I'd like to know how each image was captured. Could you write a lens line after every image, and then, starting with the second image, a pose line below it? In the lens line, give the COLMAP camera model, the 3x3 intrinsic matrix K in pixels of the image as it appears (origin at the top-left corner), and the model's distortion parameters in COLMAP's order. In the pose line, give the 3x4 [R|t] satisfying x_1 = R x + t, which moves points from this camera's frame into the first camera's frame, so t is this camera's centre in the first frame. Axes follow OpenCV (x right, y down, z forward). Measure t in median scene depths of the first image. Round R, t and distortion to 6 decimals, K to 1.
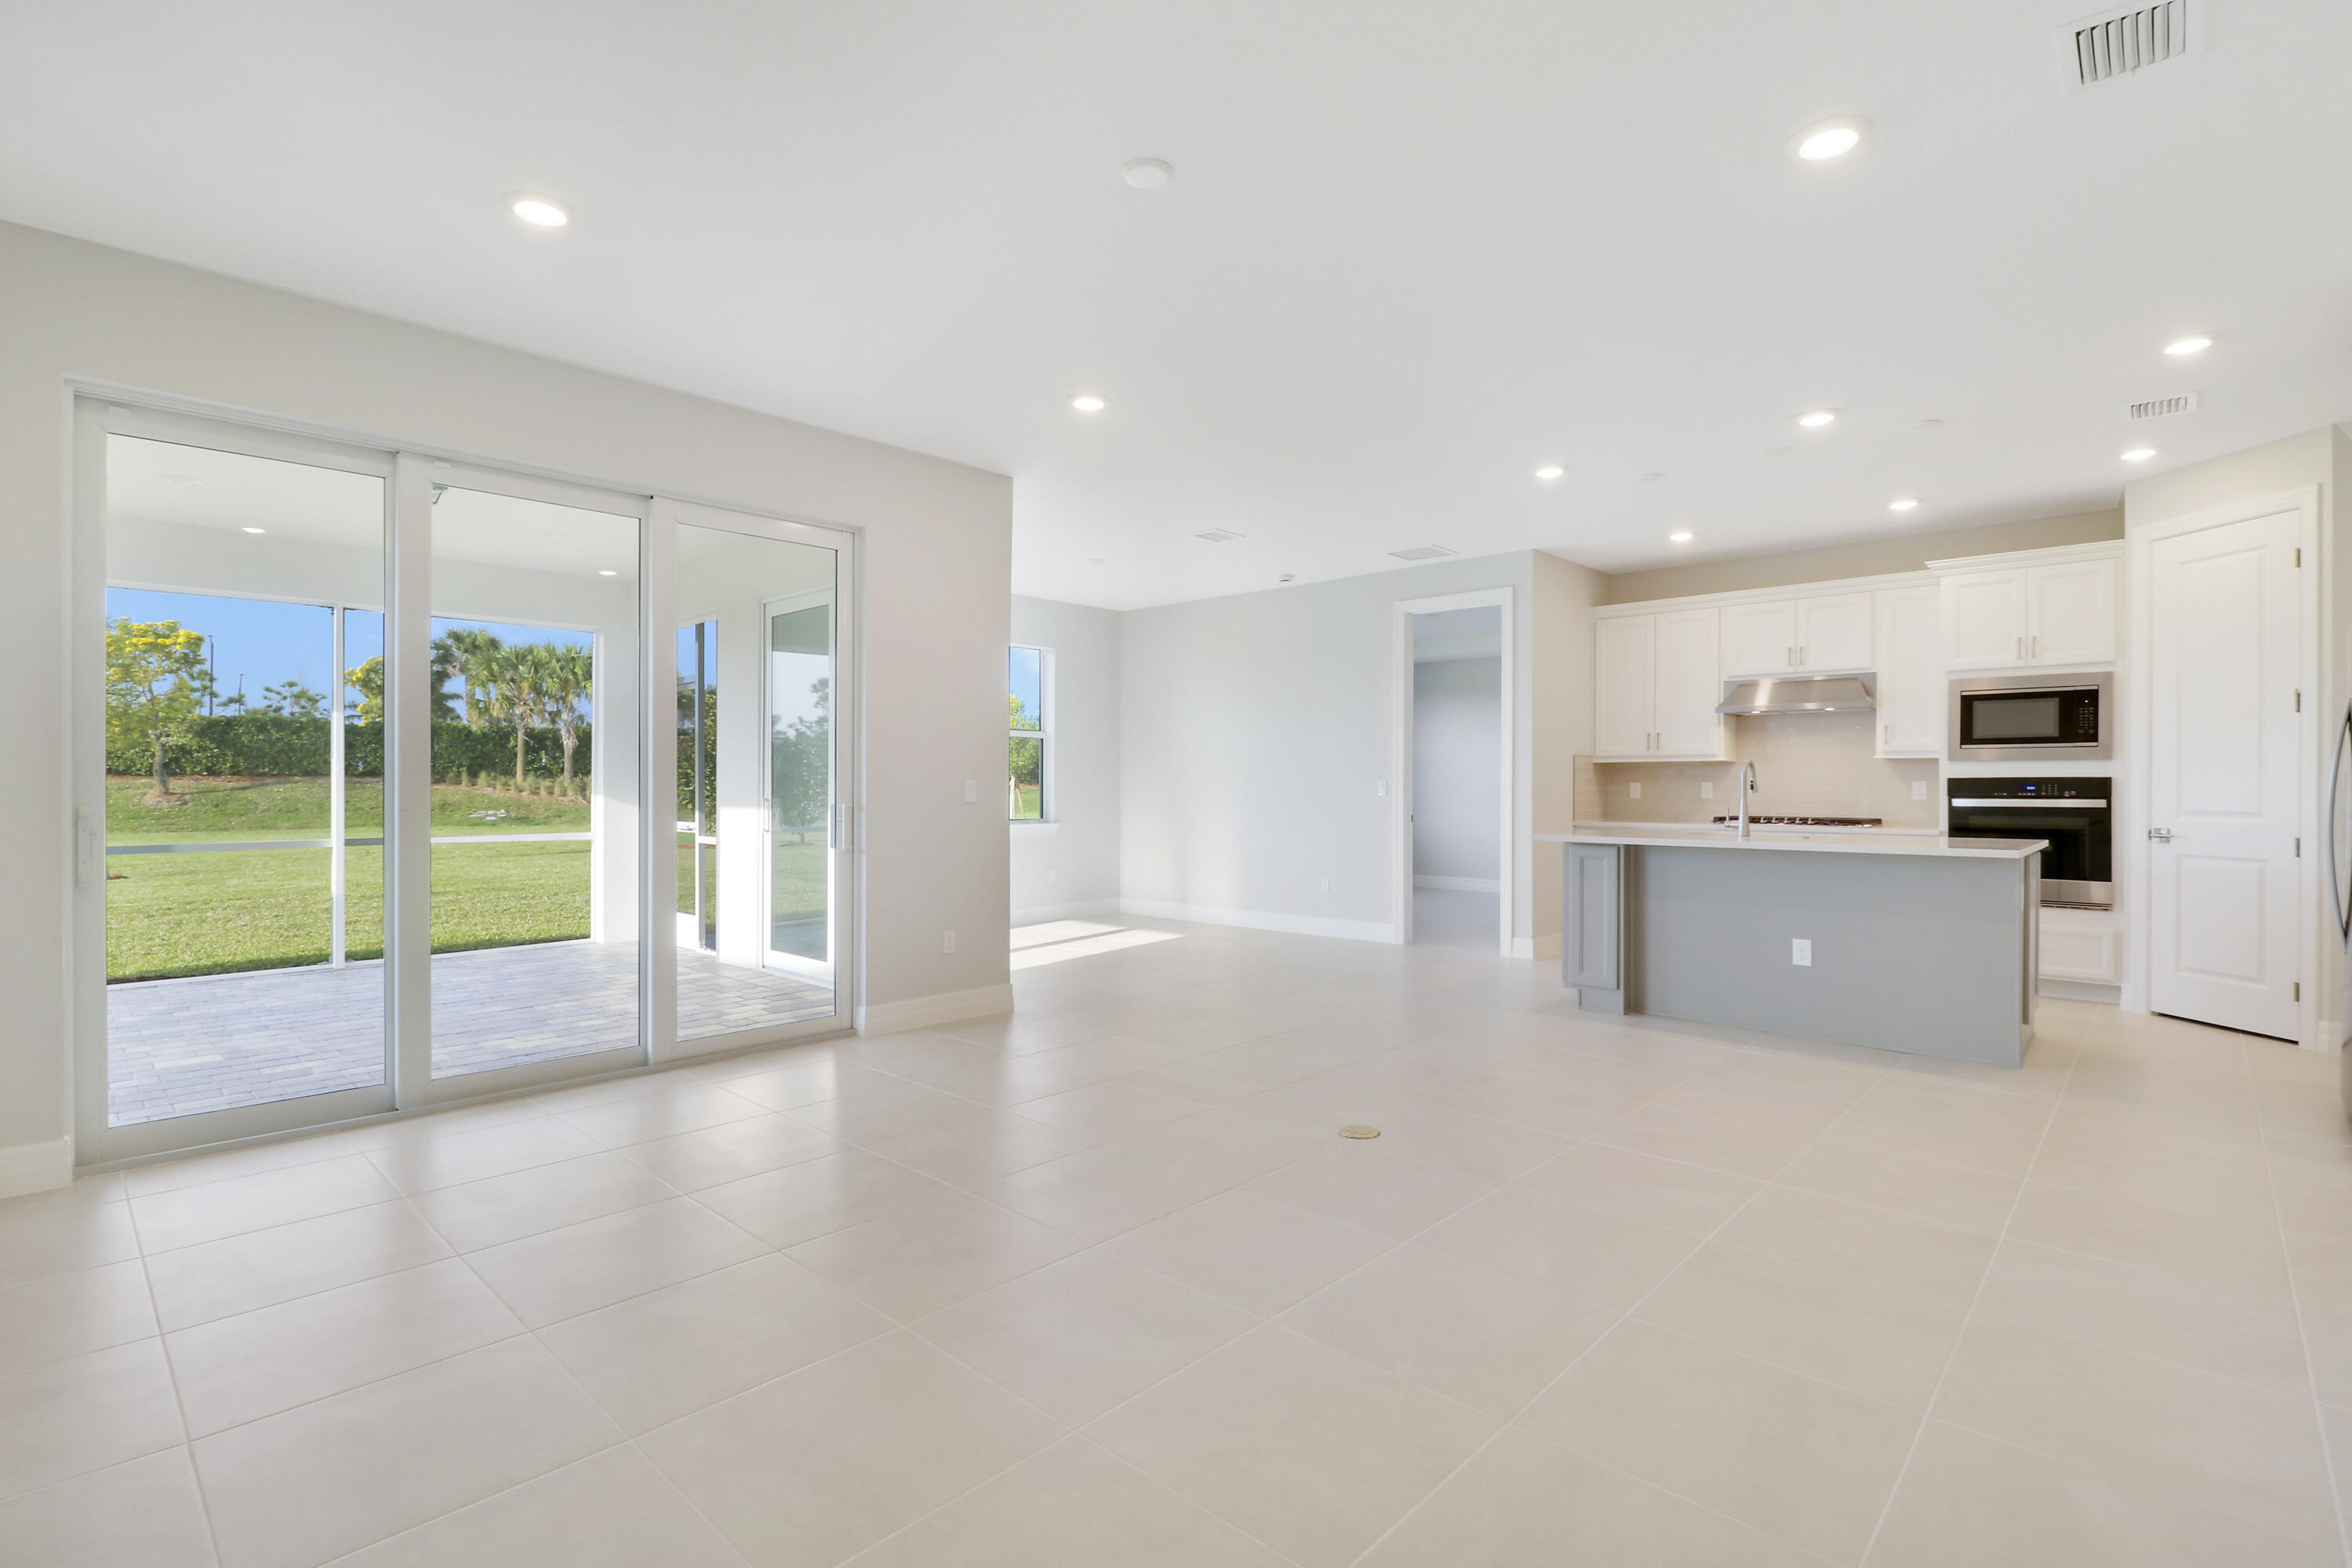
lens RADIAL K [[1094.7, 0, 1176.4], [0, 1094.7, 793.5], [0, 0, 1]] dist [-0.000415, -0.009999]
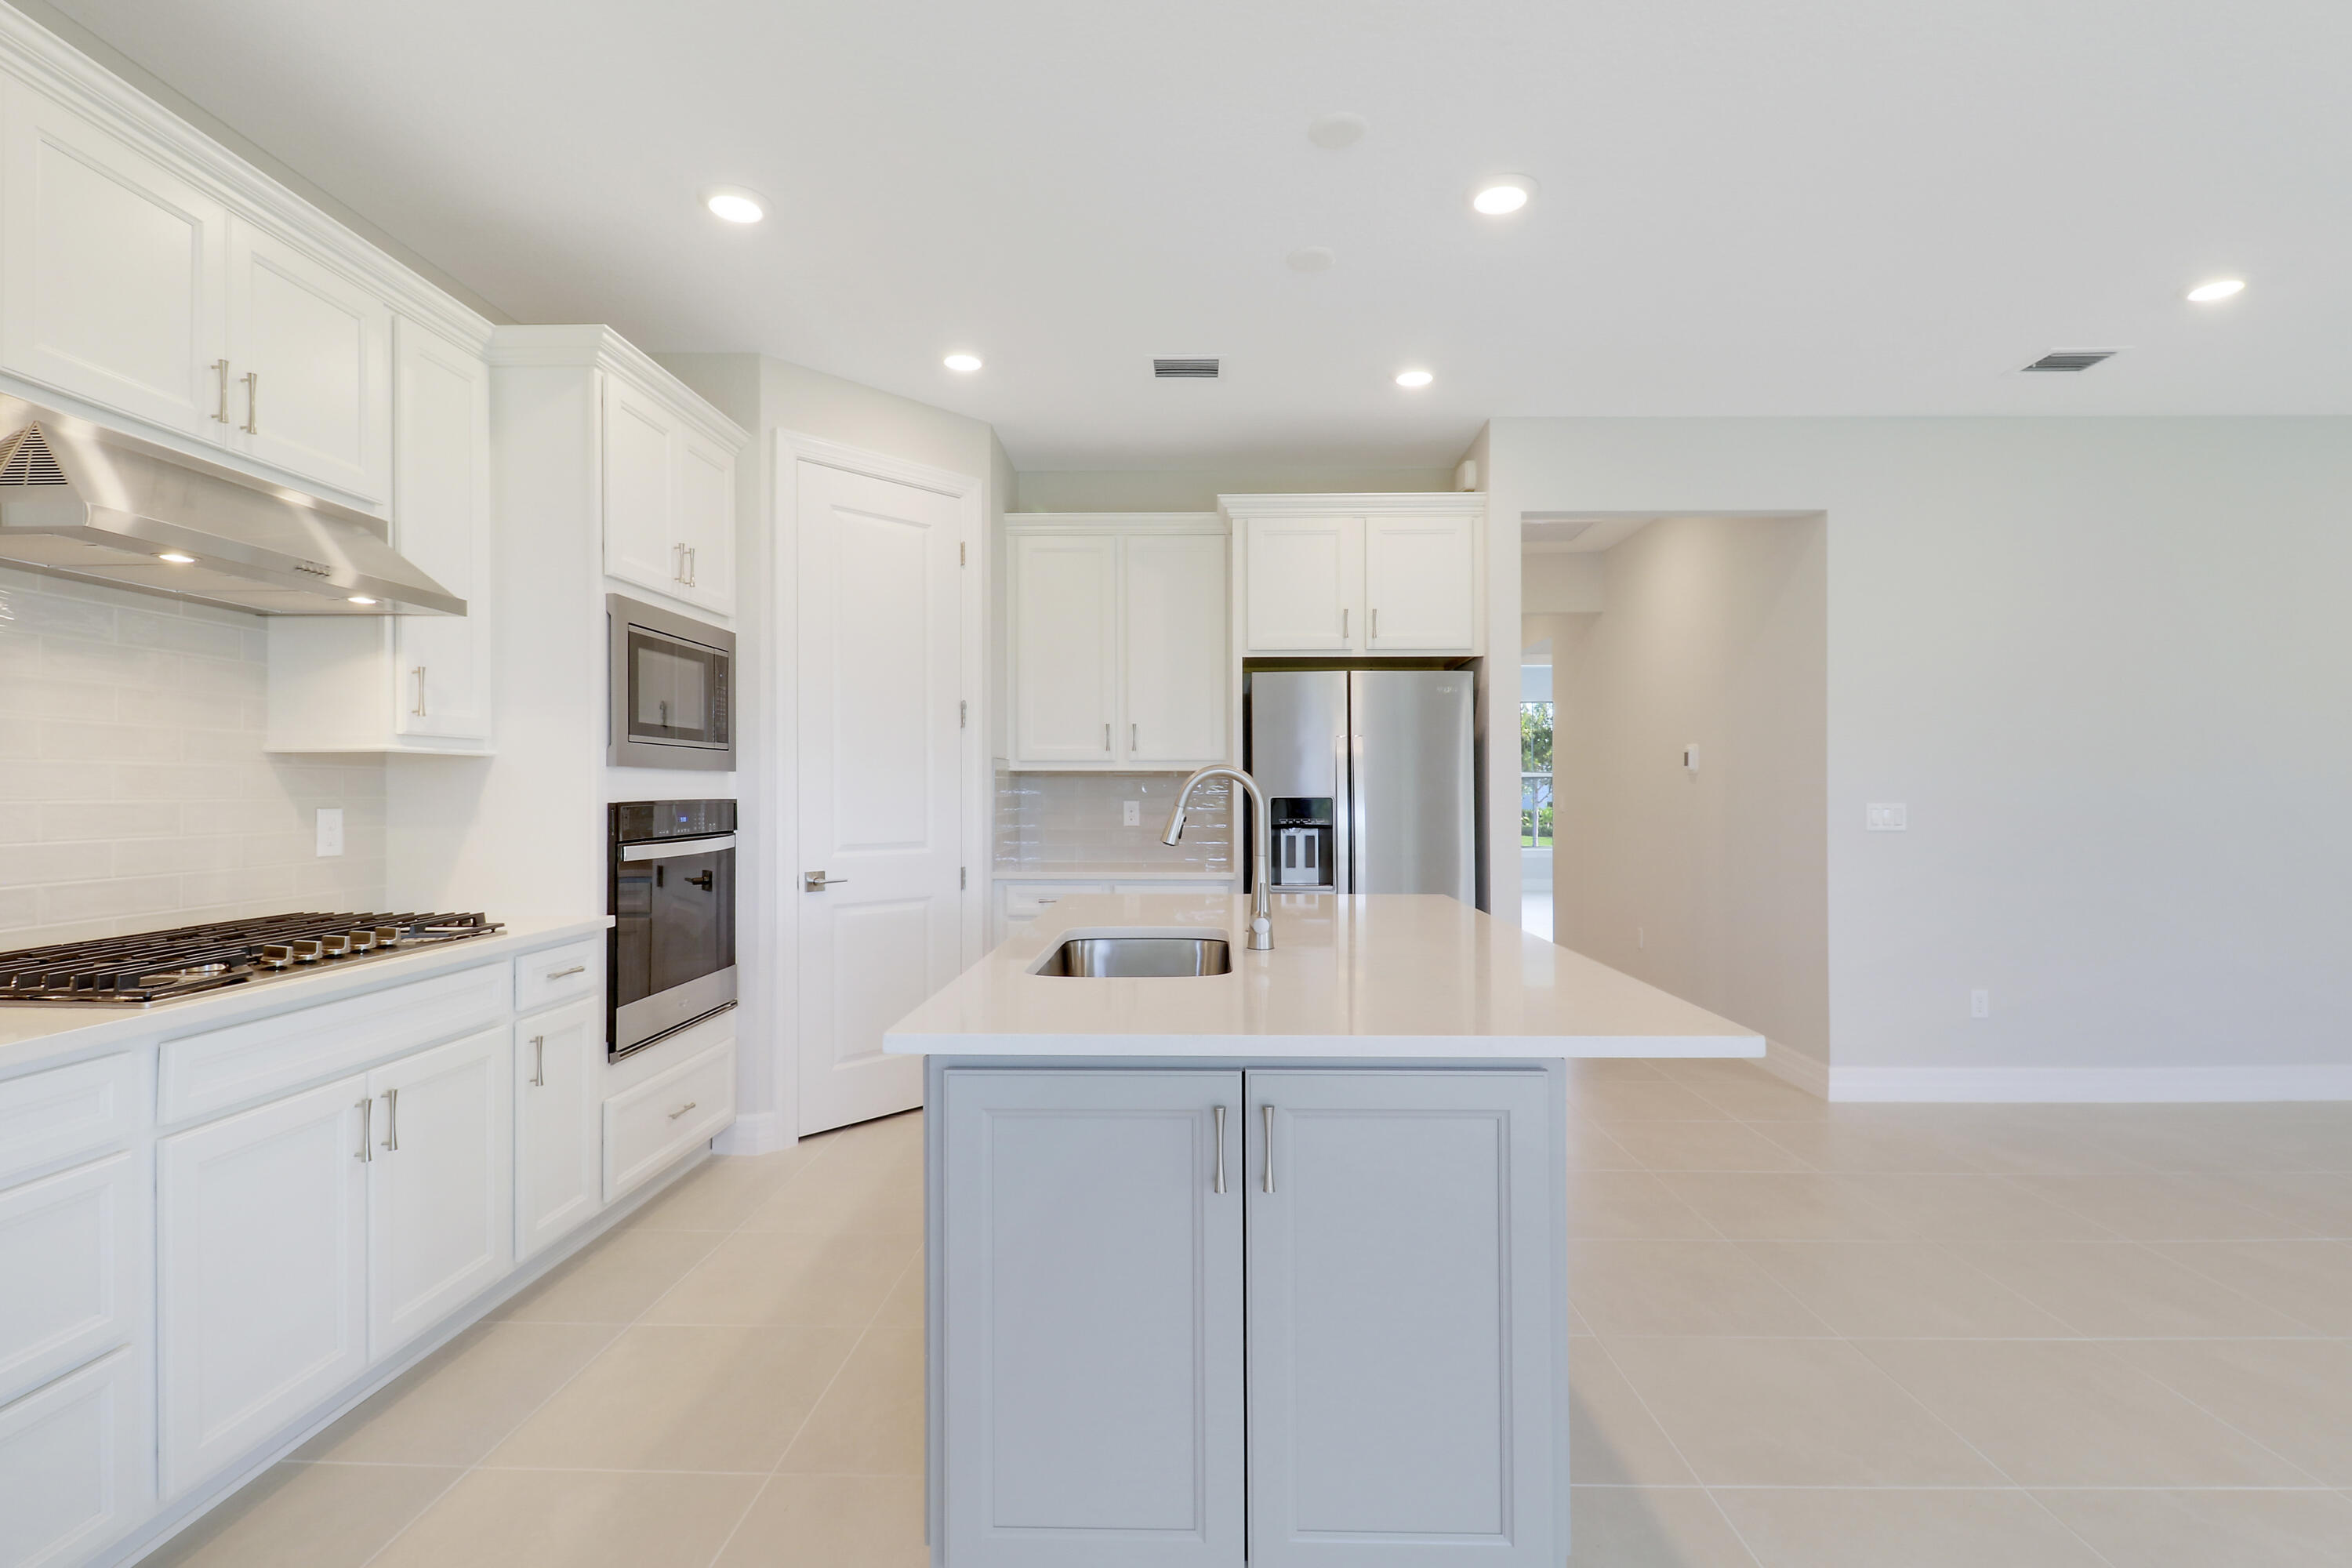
lens RADIAL K [[1094.7, 0, 1179.3], [0, 1094.7, 793.0], [0, 0, 1]] dist [-0.000415, -0.009999]
pose [[-0.665261, -0.003553, 0.746602, 0.029352], [0.004069, 0.999957, 0.008384, -0.003208], [-0.746600, 0.008616, -0.665218, 0.170706]]
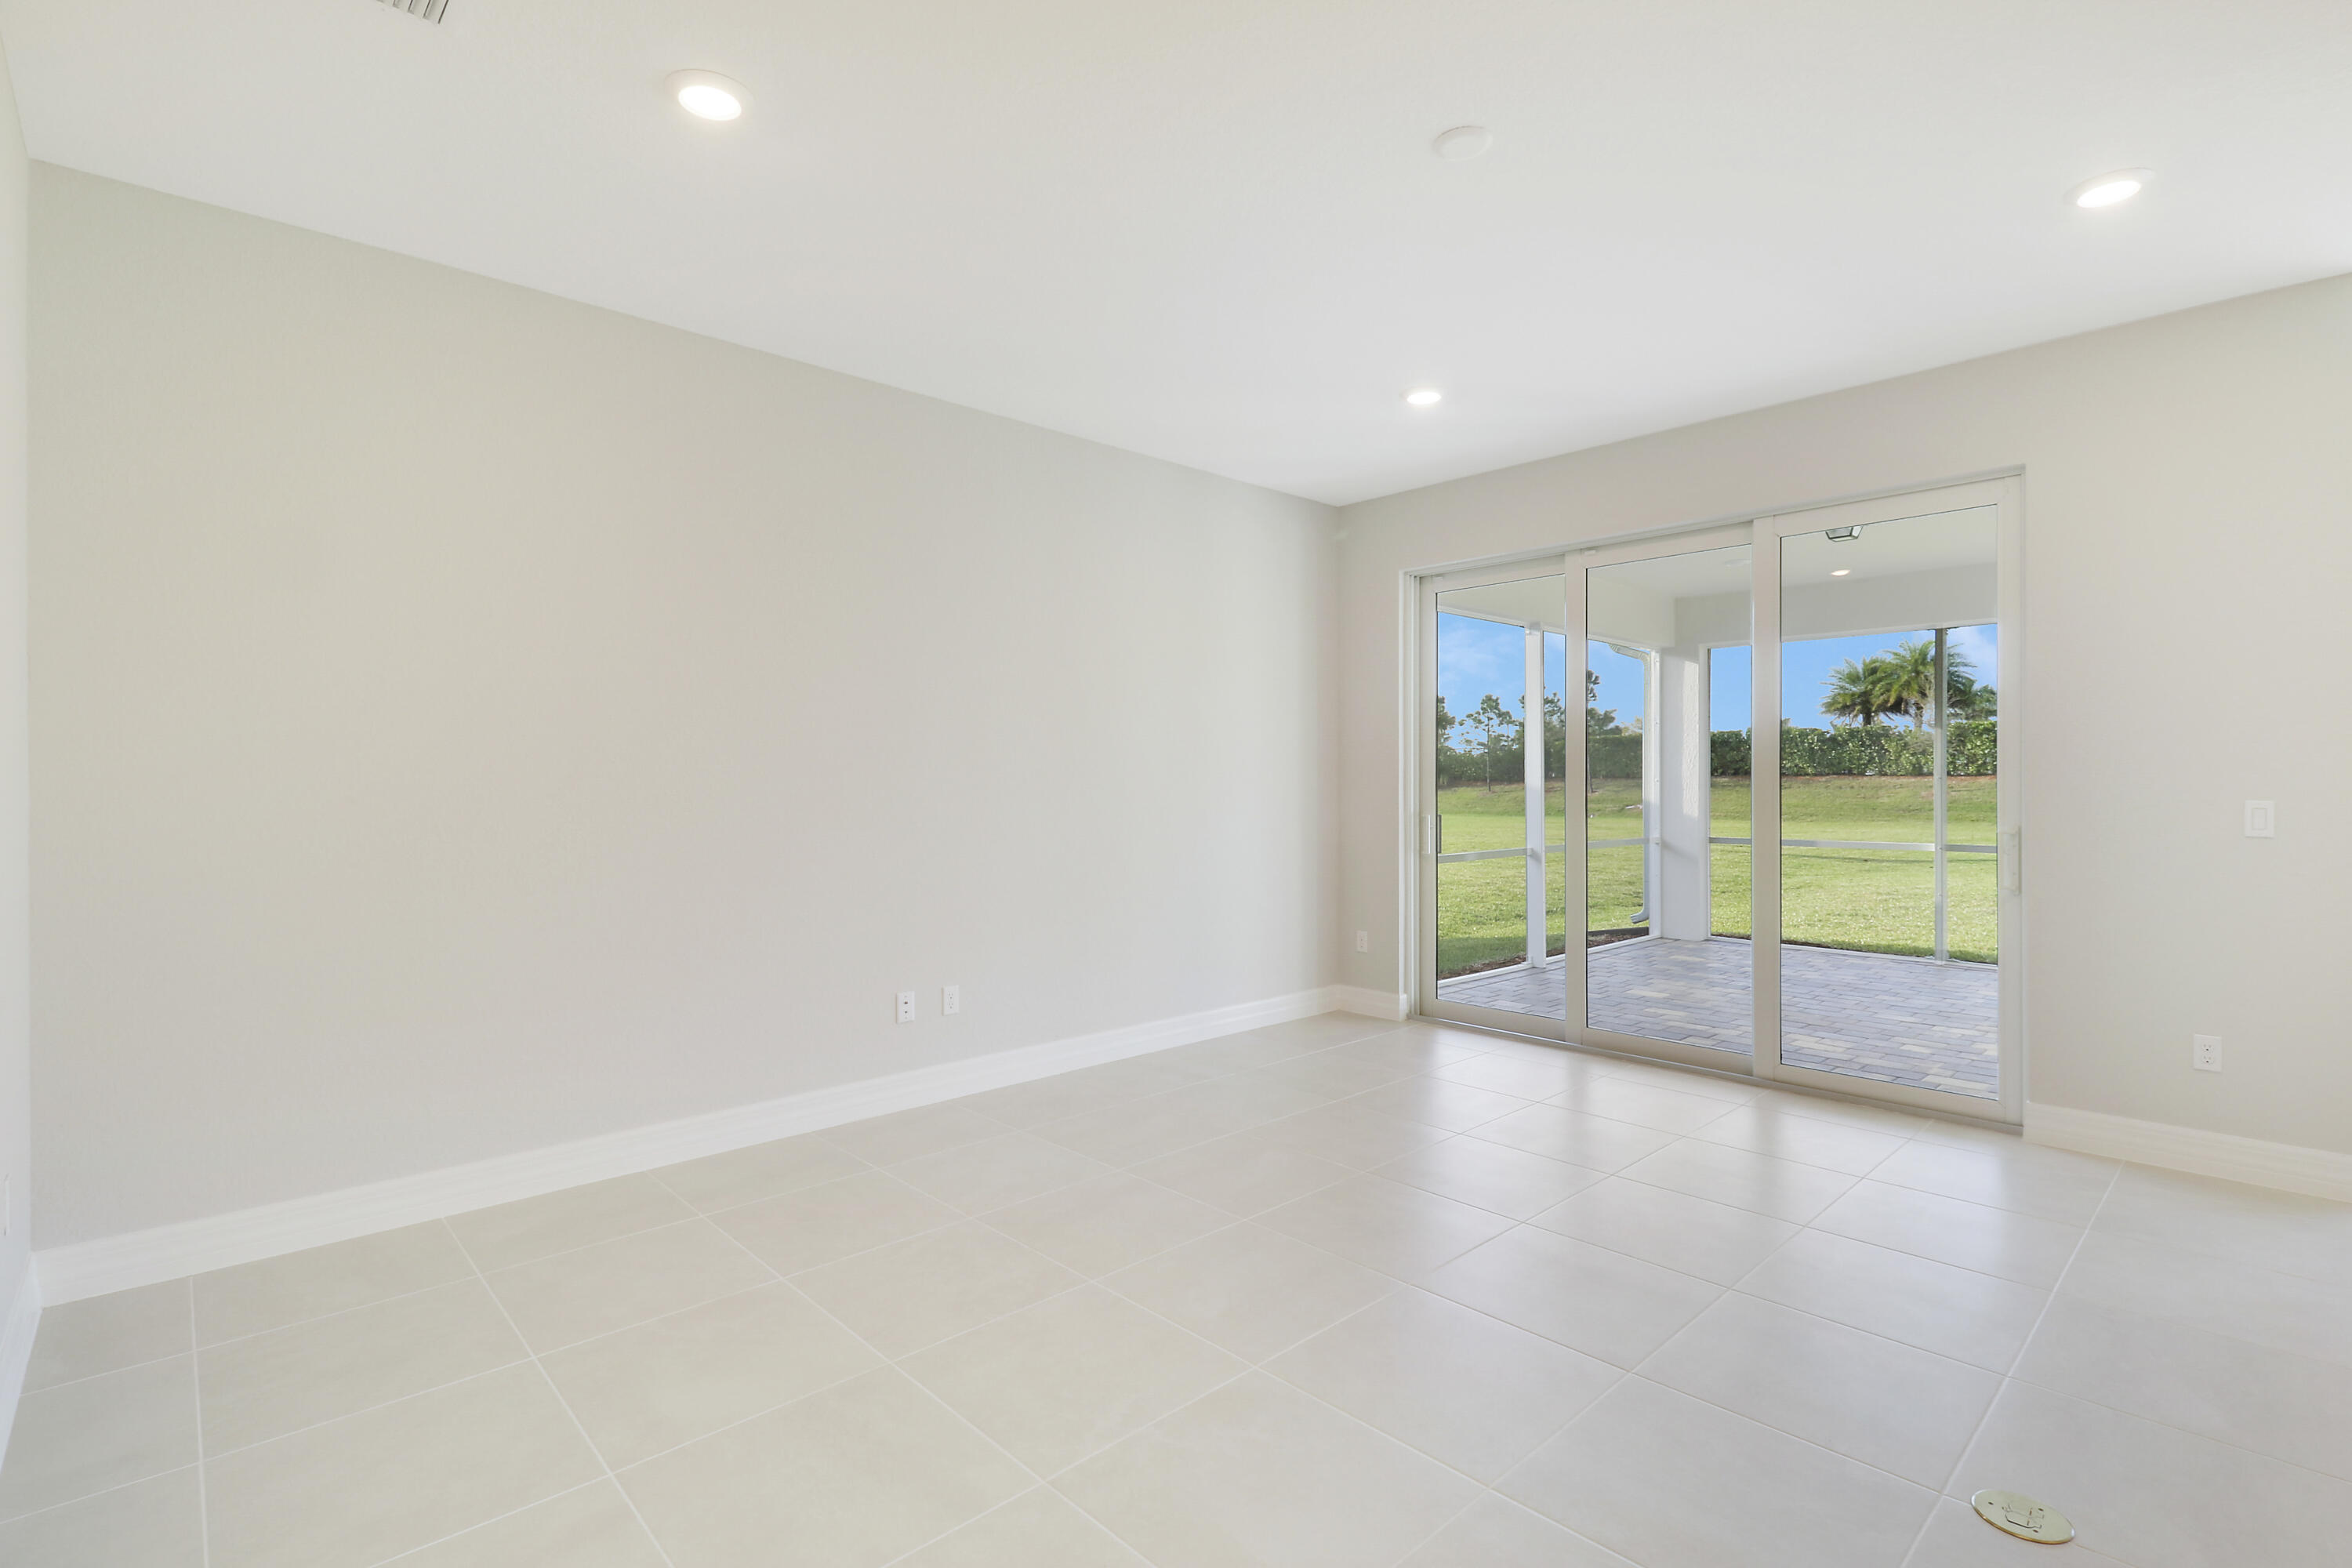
lens RADIAL K [[1094.7, 0, 1188.5], [0, 1094.7, 787.2], [0, 0, 1]] dist [-0.000415, -0.009999]
pose [[-0.052668, 0.003844, -0.998605, 0.060269], [-0.005643, 0.999975, 0.004147, -0.002457], [0.998596, 0.005854, -0.052645, 0.057420]]
